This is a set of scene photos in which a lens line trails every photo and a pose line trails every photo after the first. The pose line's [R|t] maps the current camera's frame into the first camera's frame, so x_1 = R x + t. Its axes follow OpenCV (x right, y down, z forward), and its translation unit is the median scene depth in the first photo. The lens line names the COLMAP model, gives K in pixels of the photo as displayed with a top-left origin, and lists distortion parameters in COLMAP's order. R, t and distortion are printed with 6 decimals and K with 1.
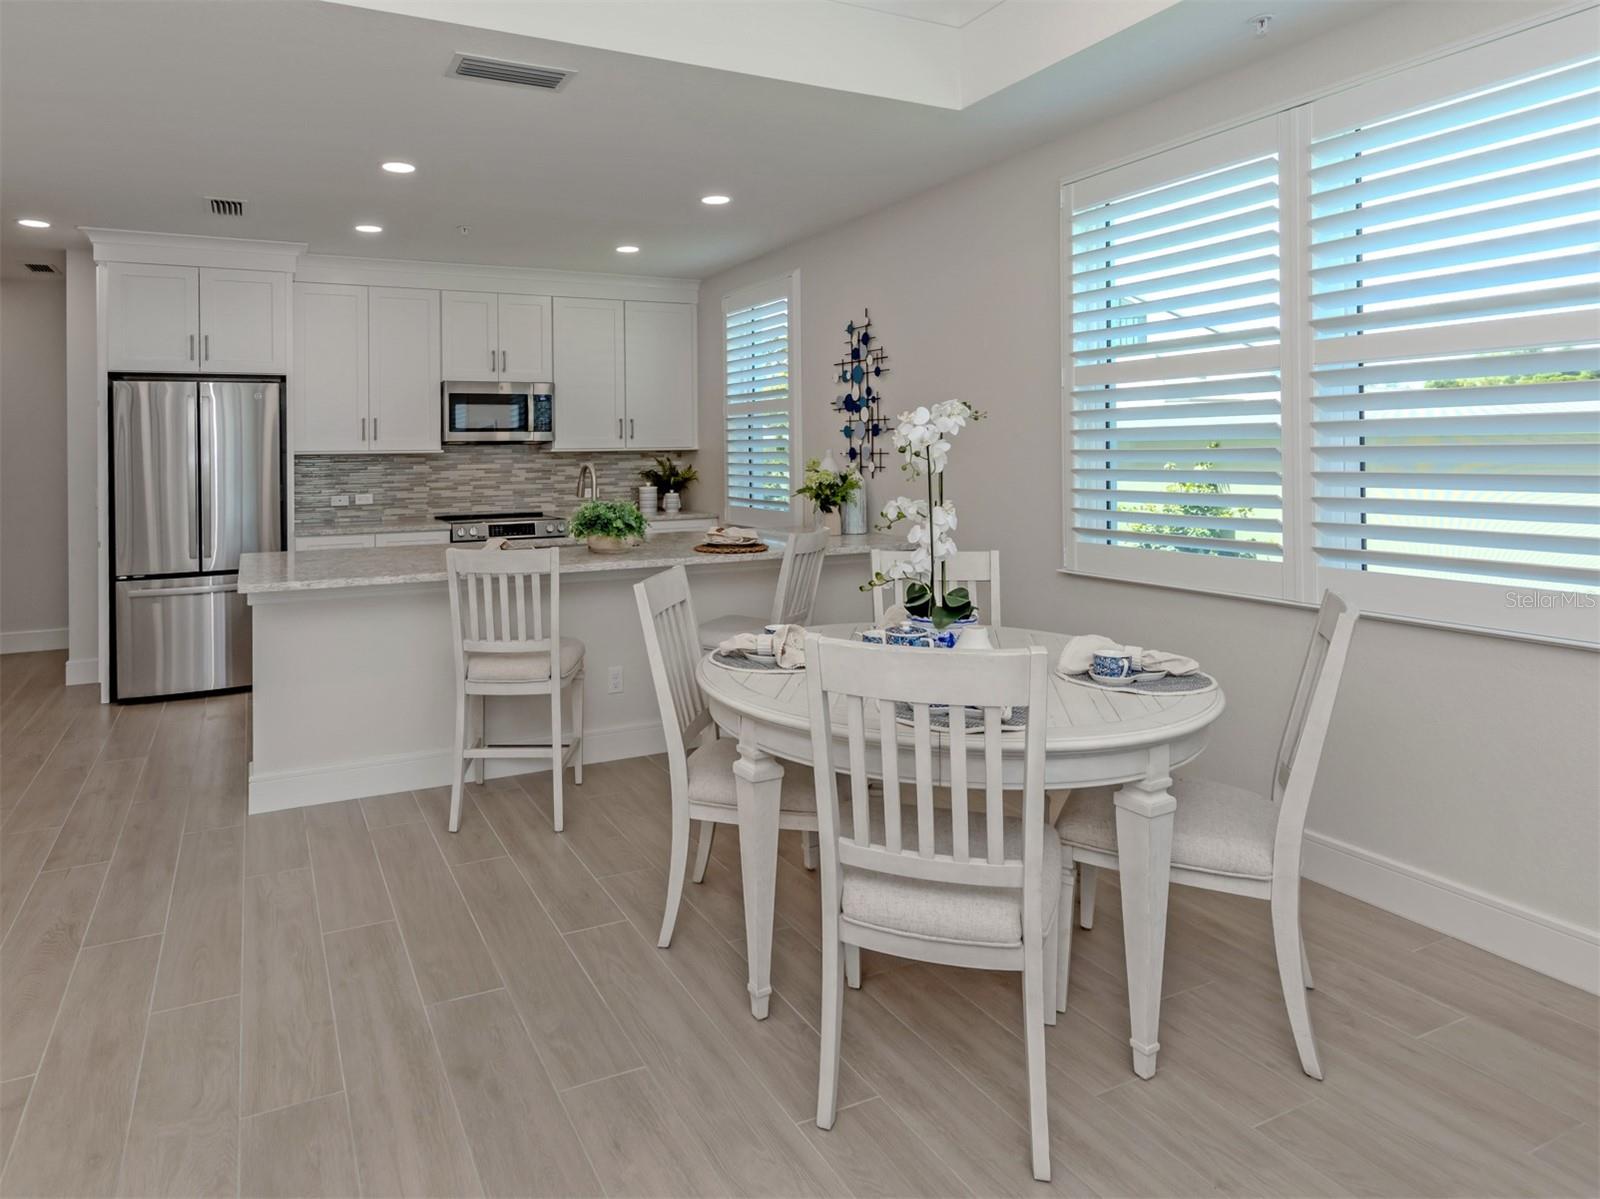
lens RADIAL K [[935.3, 0, 682.0], [0, 935.3, 526.0], [0, 0, 1]] dist [-0.006200, -0.001379]
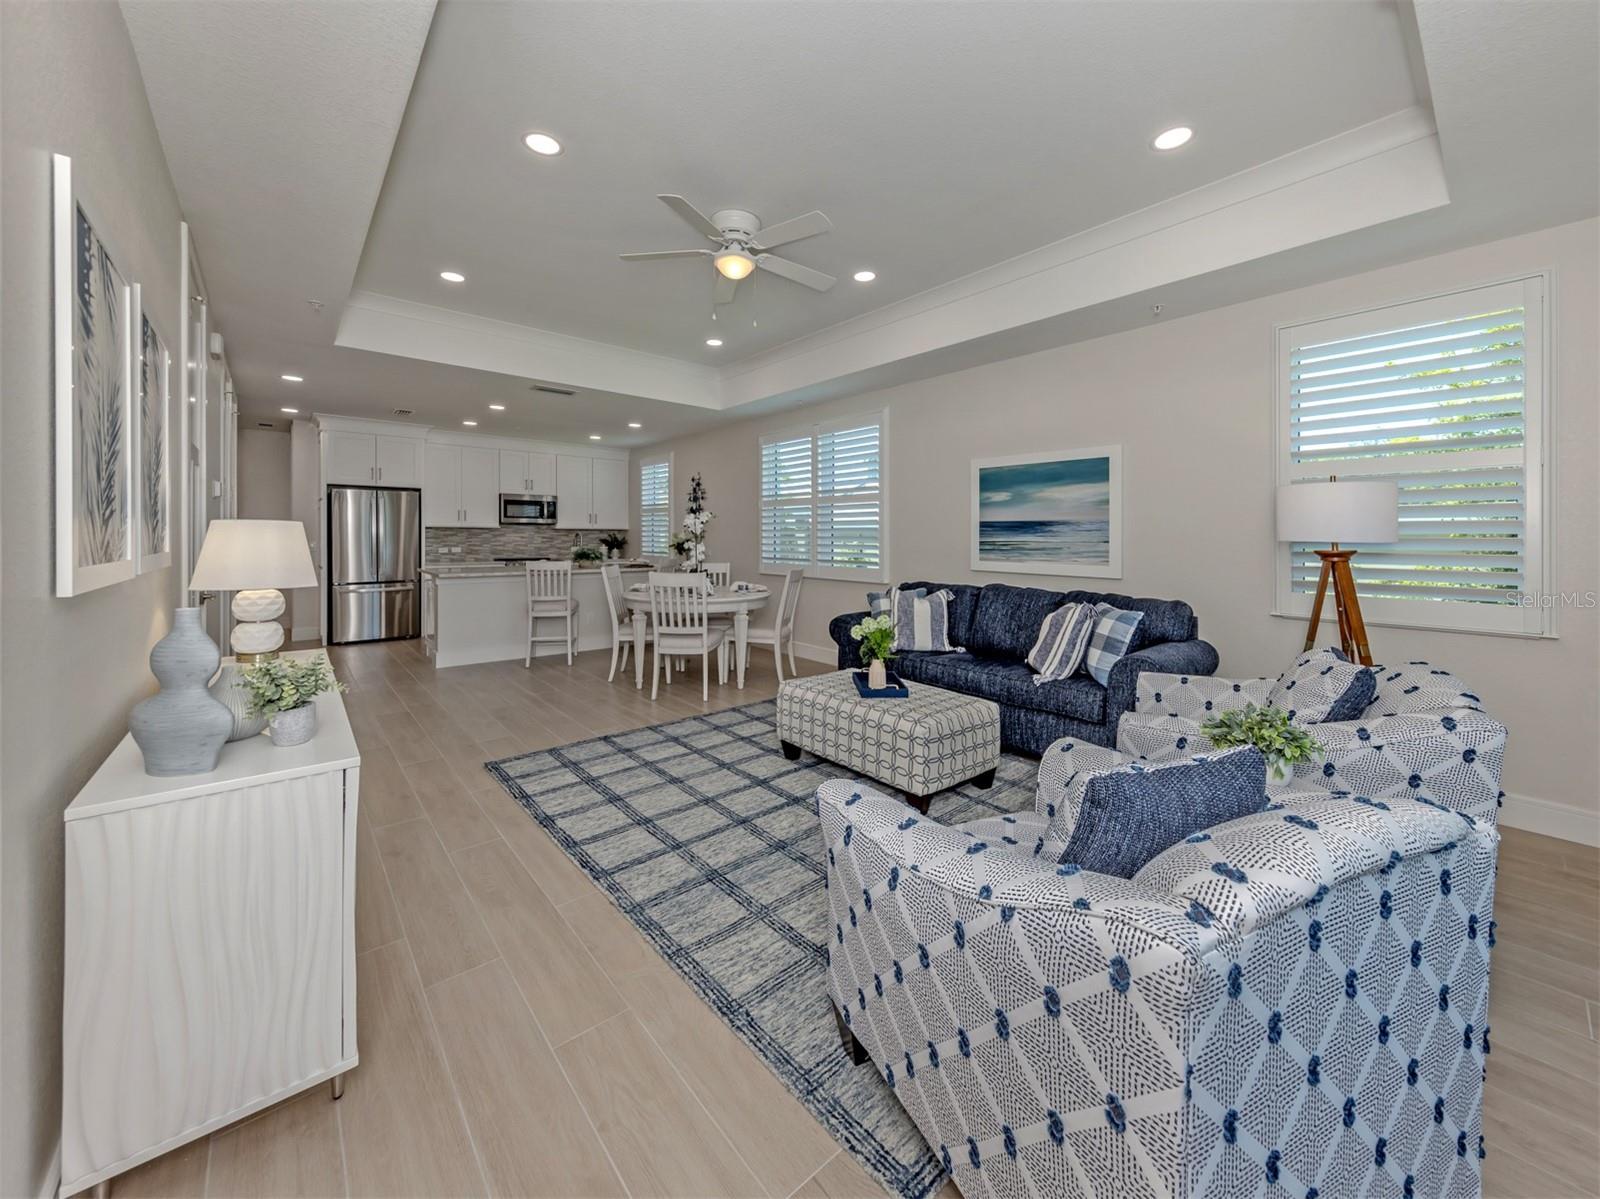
lens RADIAL K [[595.0, 0, 795.2], [0, 595.0, 571.1], [0, 0, 1]] dist [0.002451, 0.000052]
pose [[0.961271, 0.002847, 0.275589, 0.011484], [0.003490, 0.999741, -0.022501, 0.057727], [-0.275582, 0.022591, 0.961012, -0.519097]]
